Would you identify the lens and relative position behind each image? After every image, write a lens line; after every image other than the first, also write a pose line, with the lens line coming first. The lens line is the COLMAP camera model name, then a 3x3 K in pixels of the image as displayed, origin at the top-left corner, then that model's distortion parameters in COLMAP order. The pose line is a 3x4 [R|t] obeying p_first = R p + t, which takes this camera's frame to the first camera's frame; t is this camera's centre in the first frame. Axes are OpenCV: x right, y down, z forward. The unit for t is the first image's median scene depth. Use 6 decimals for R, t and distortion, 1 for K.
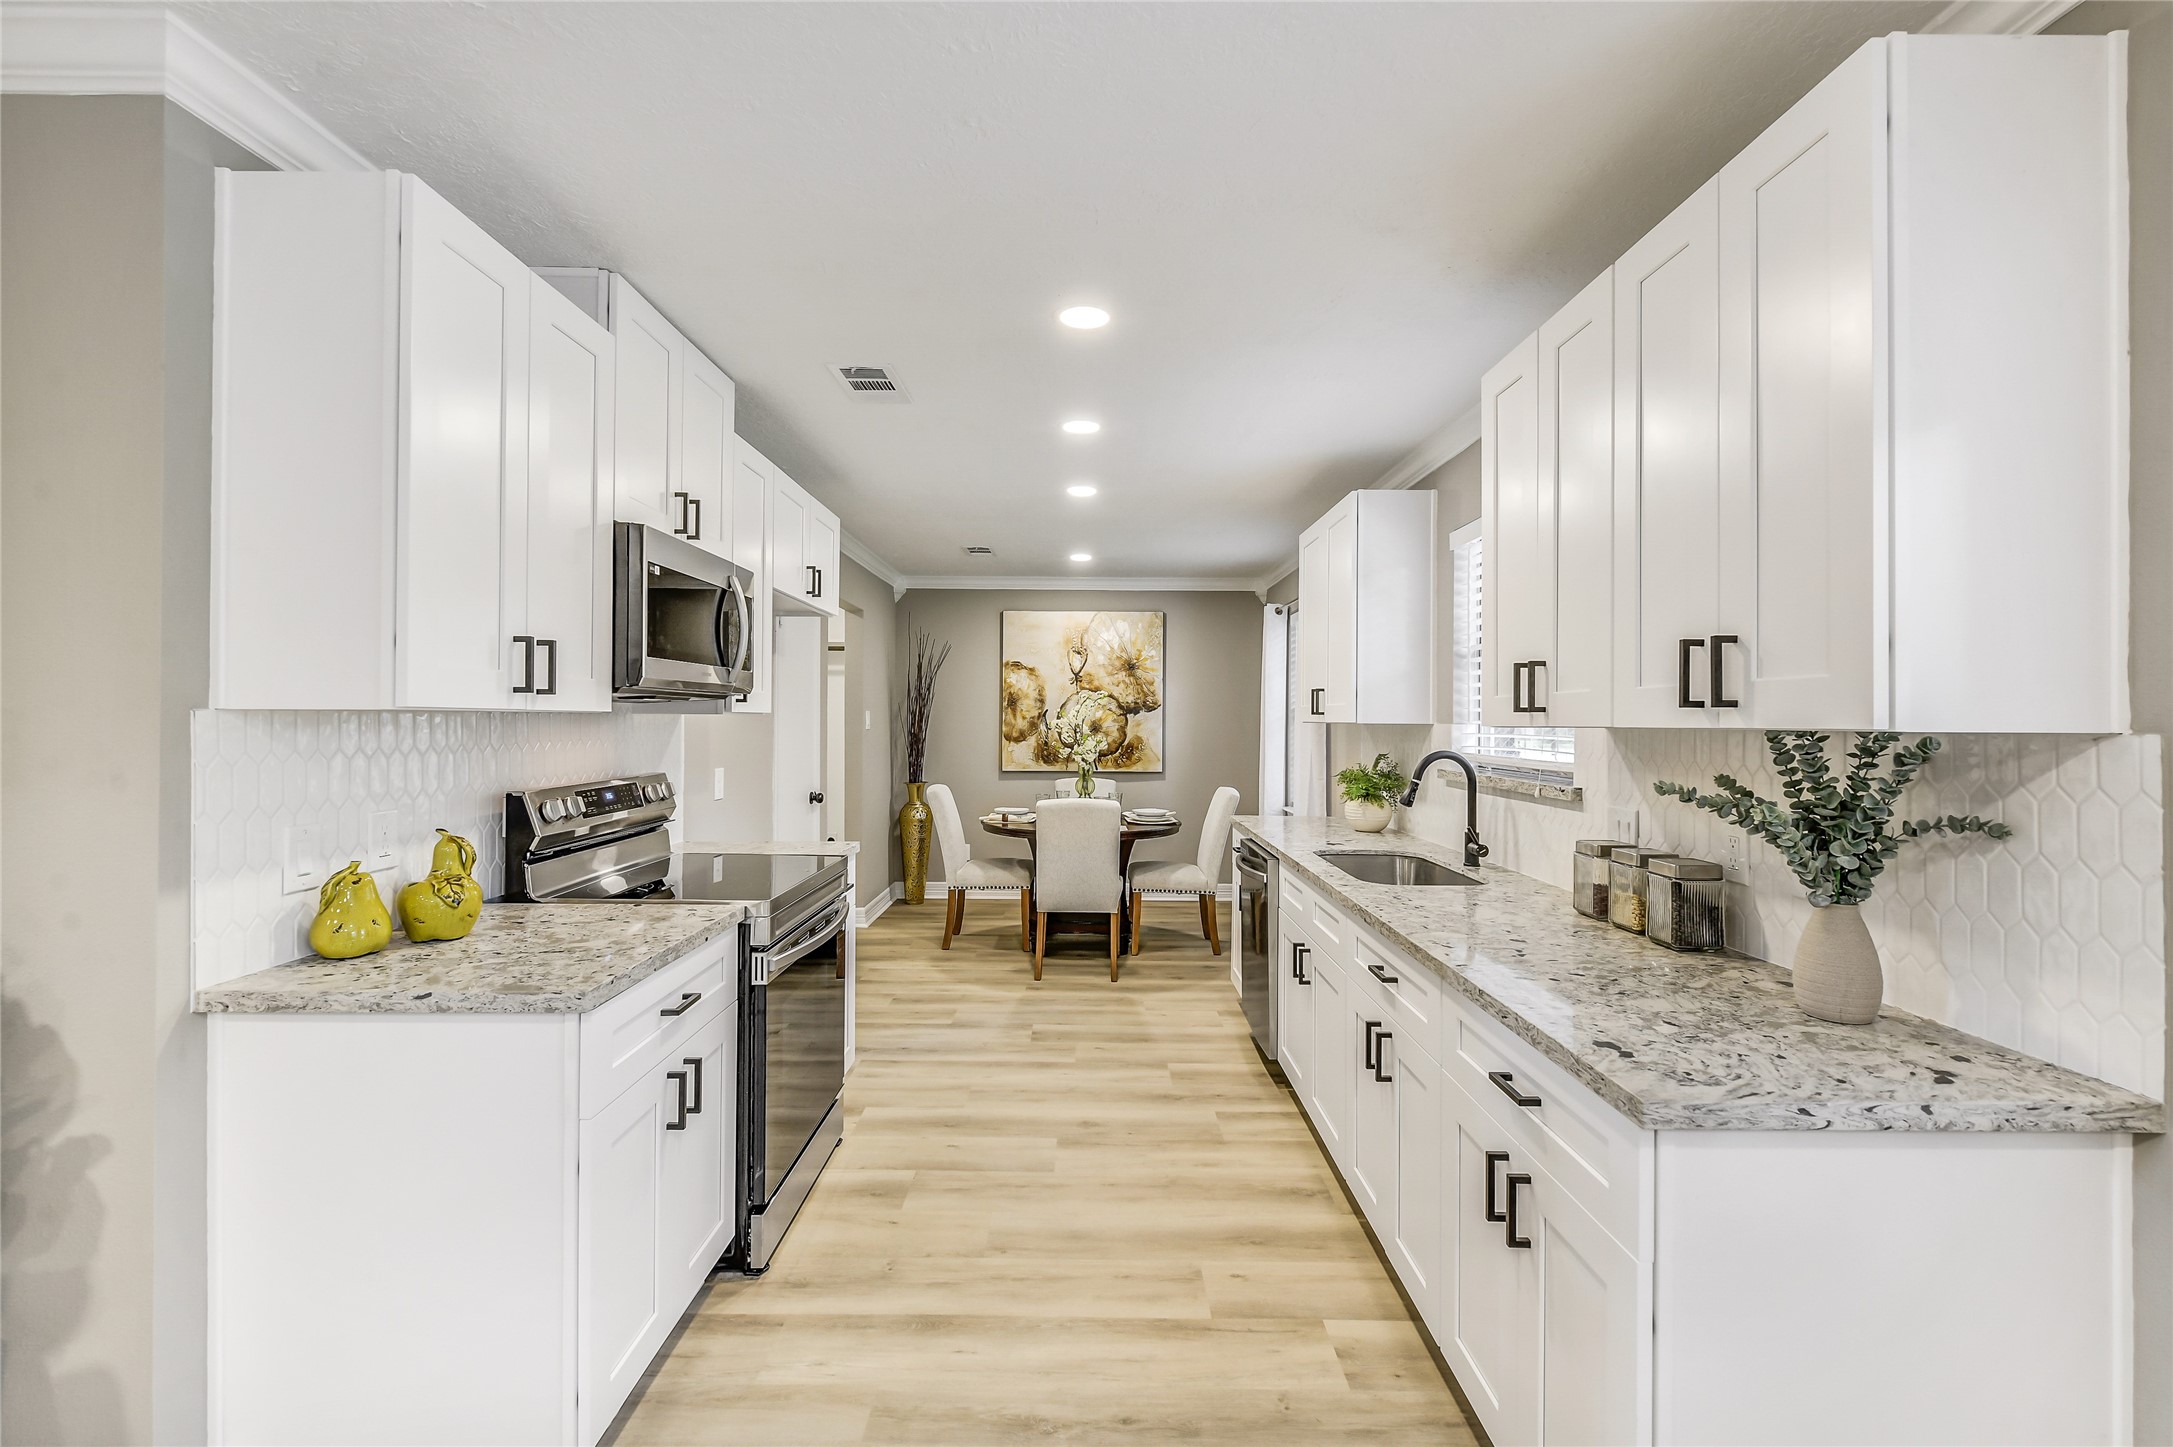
lens RADIAL K [[943.7, 0, 1085.3], [0, 943.7, 726.6], [0, 0, 1]] dist [0.005061, -0.005148]
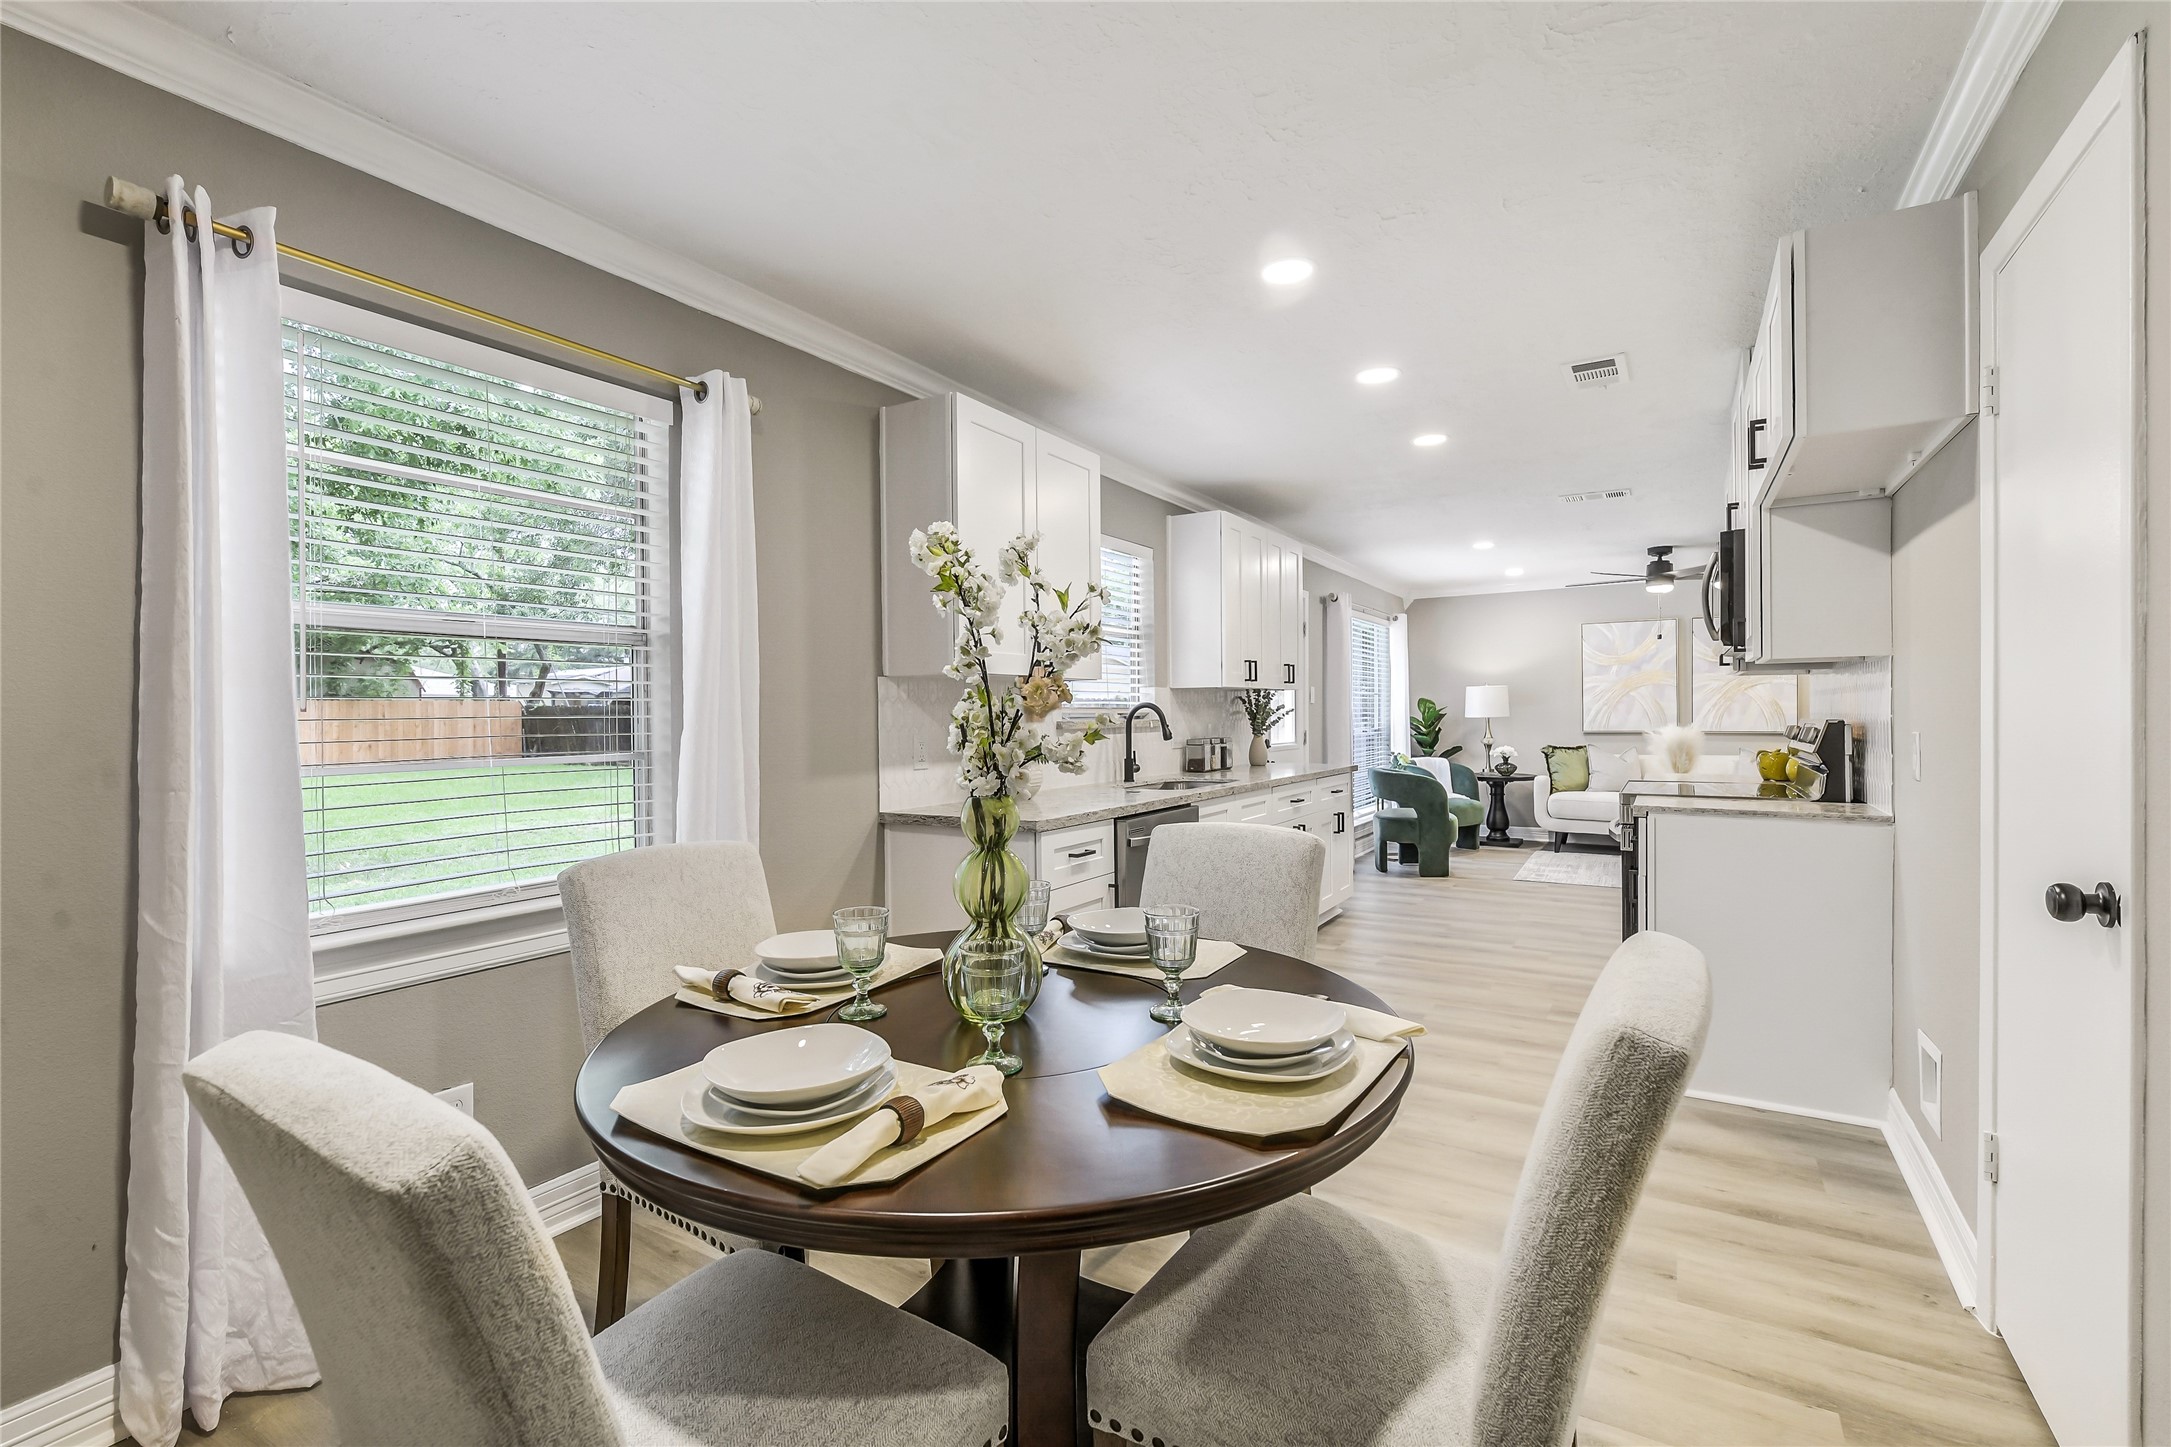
lens RADIAL K [[953.2, 0, 1081.9], [0, 953.2, 717.6], [0, 0, 1]] dist [0.001611, 0.000166]
pose [[-0.850795, -0.001658, 0.525495, -0.201212], [0.007638, 0.999850, 0.015522, 0.016806], [-0.525442, 0.017220, -0.850655, 1.513269]]
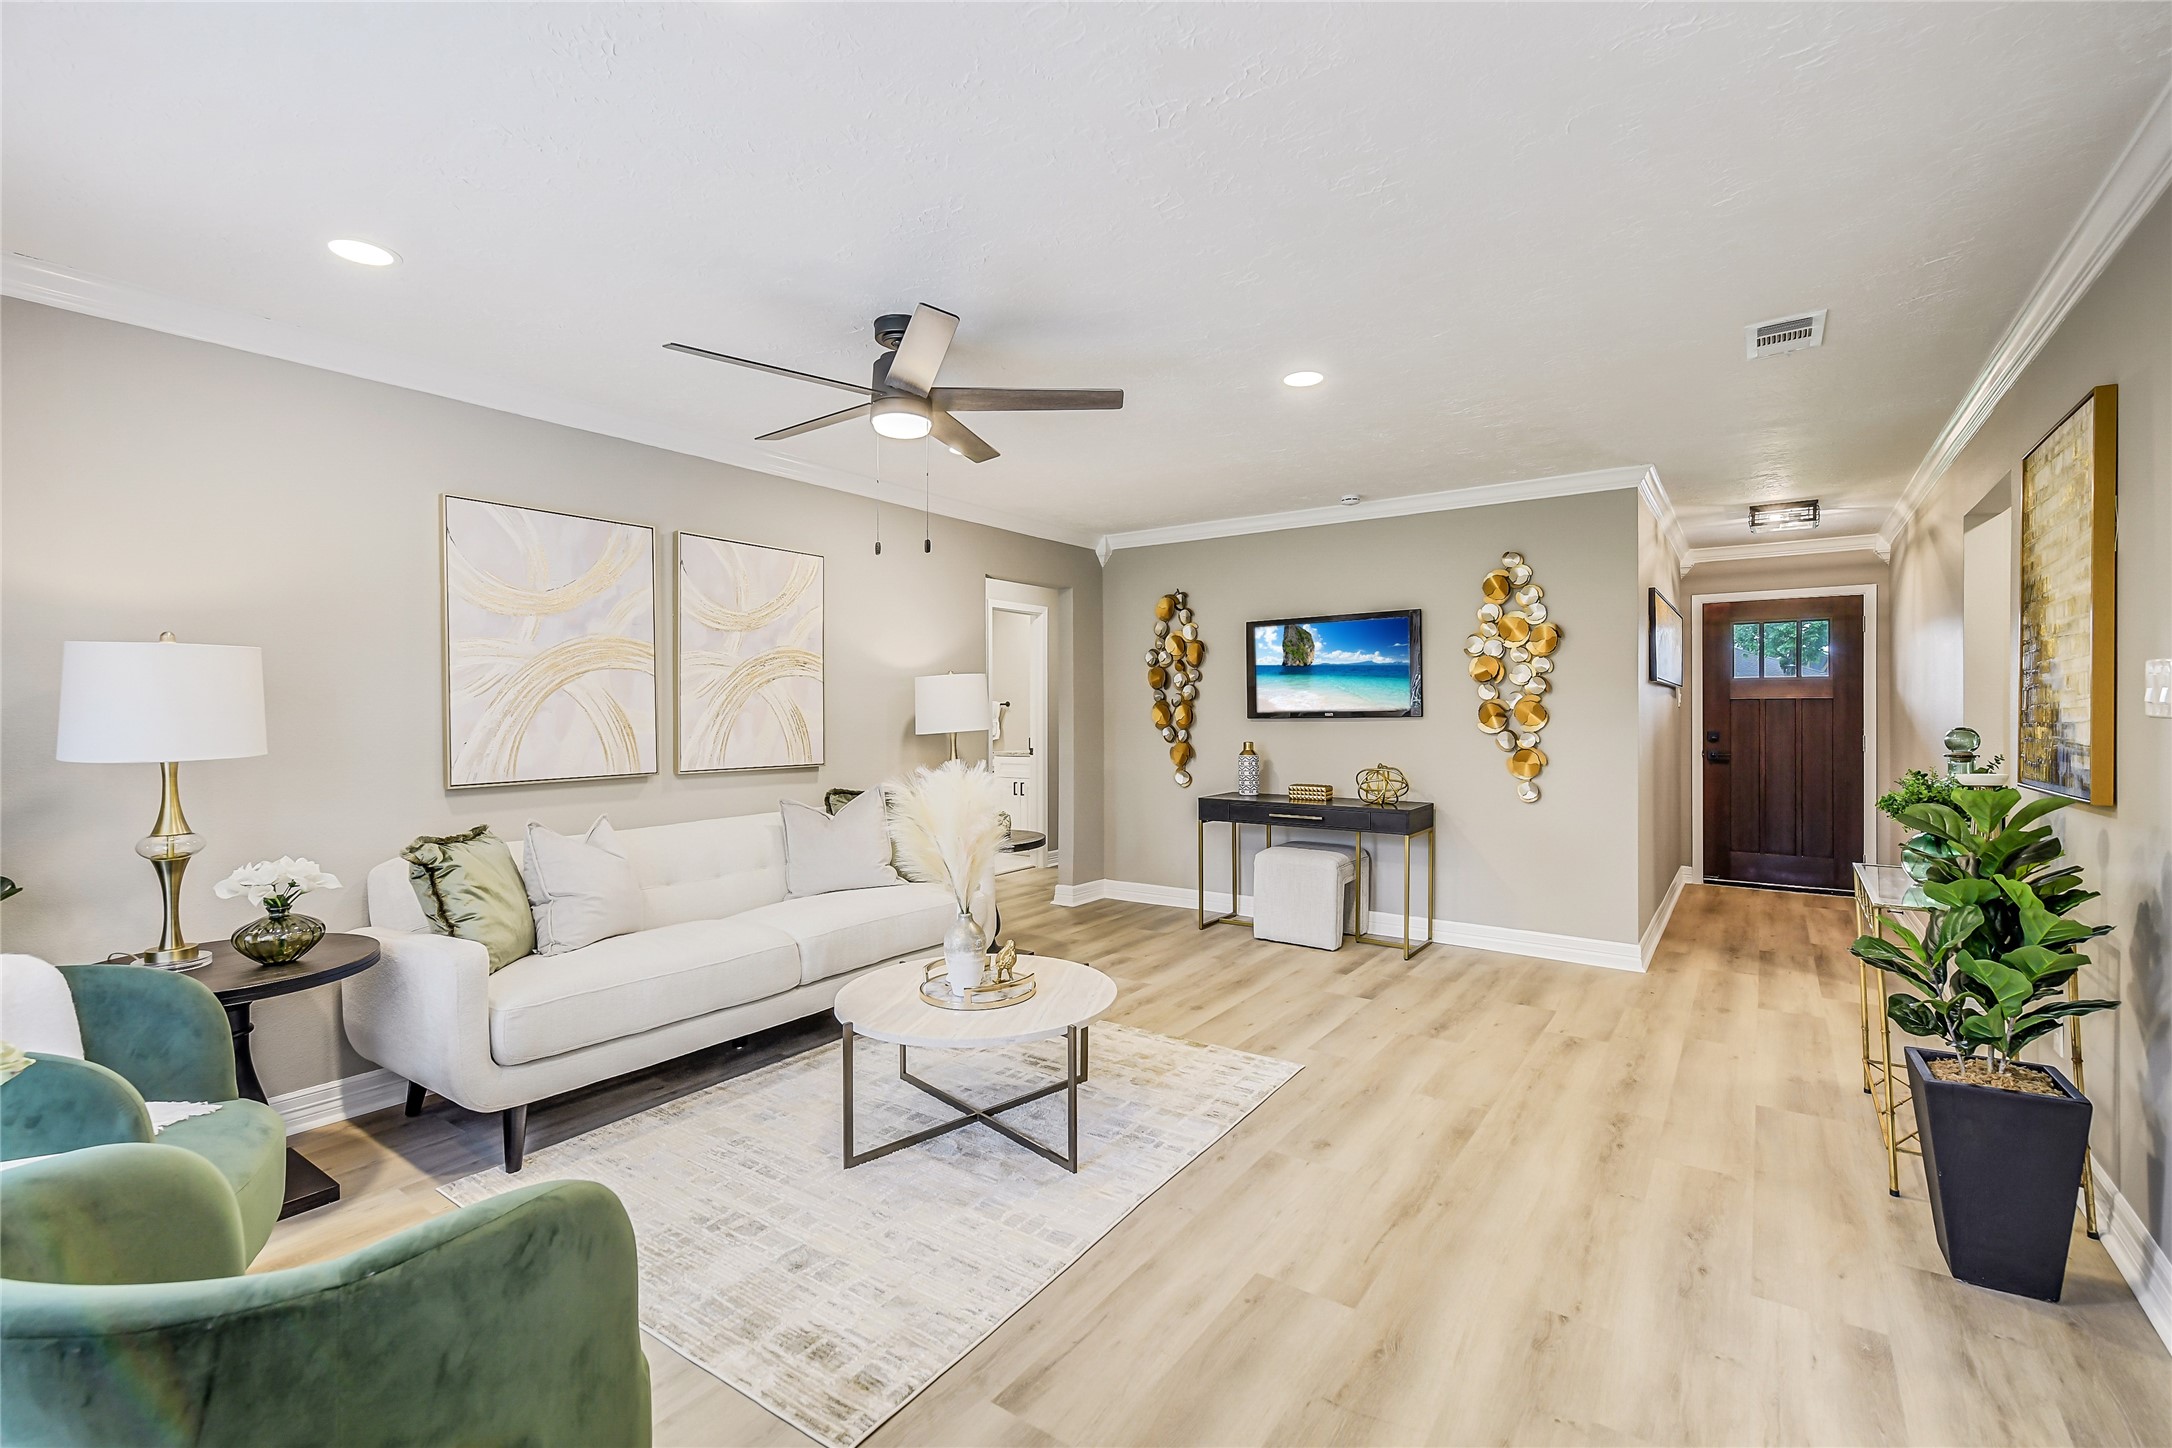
lens RADIAL K [[954.1, 0, 1081.7], [0, 954.1, 707.9], [0, 0, 1]] dist [0.002208, -0.000307]
pose [[-0.580765, -0.004624, -0.814058, 0.242073], [-0.006613, 0.999978, -0.000963, 0.021361], [0.814045, 0.004824, -0.580782, 0.178185]]
